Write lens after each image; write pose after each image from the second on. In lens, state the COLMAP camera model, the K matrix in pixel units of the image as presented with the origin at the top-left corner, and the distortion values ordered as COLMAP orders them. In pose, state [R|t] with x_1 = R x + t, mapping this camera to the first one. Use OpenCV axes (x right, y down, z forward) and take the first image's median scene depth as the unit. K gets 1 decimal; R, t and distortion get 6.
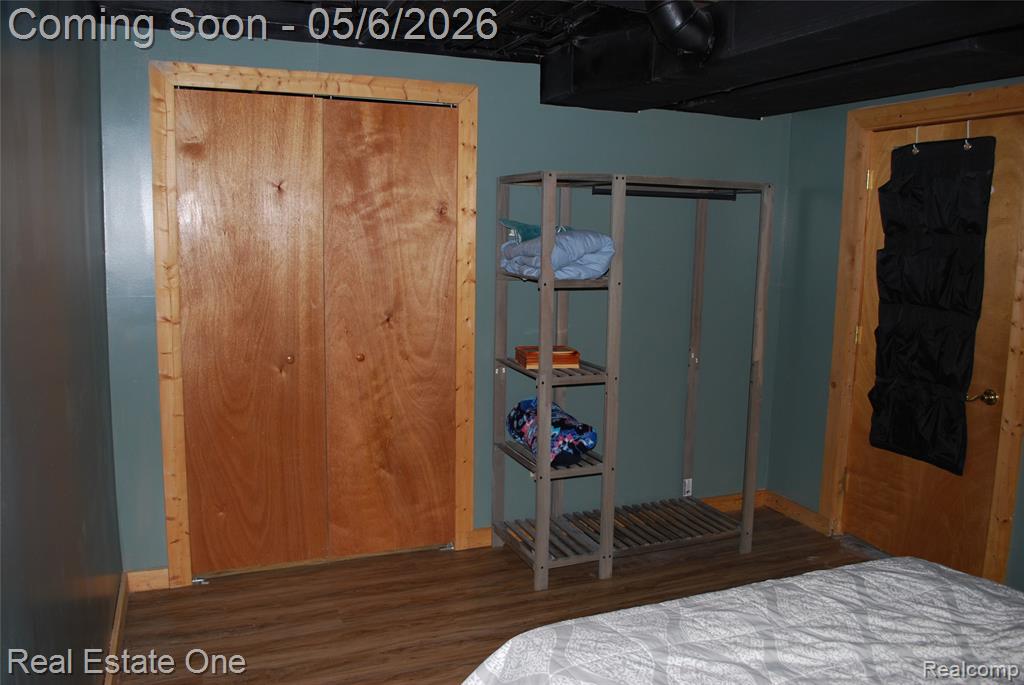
lens RADIAL K [[801.8, 0, 512.0], [0, 801.8, 342.5], [0, 0, 1]] dist [-0.085472, 0.005197]
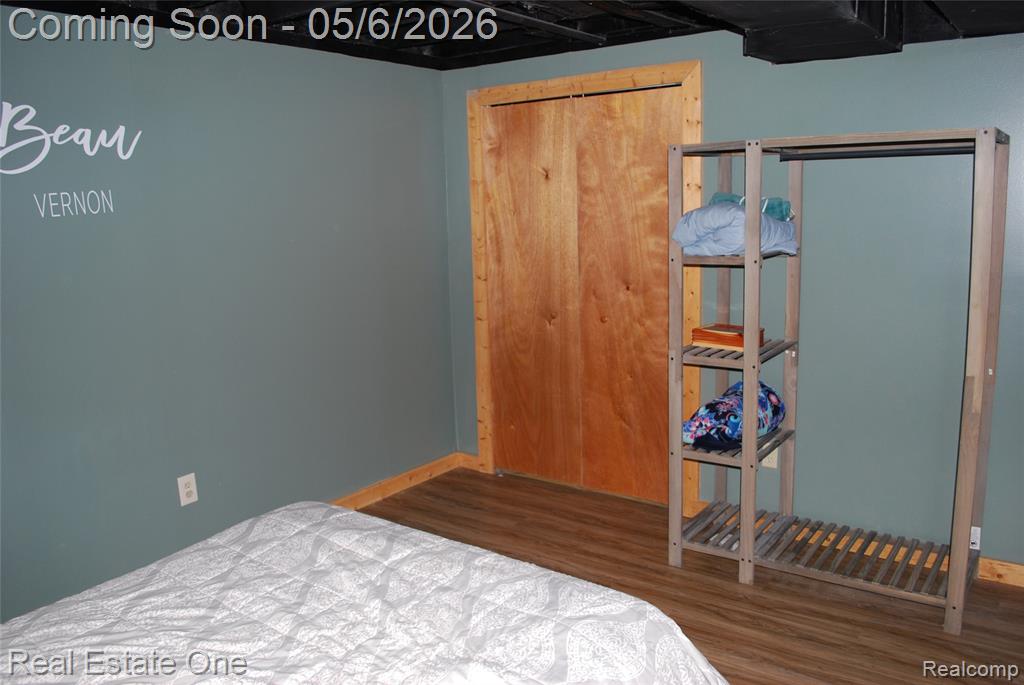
lens RADIAL K [[801.8, 0, 512.0], [0, 801.8, 342.5], [0, 0, 1]] dist [-0.085472, 0.005197]
pose [[0.514638, 0.115080, -0.849649, 0.750612], [-0.079300, 0.993093, 0.086475, -0.038485], [0.853732, 0.022874, 0.520209, 0.300499]]
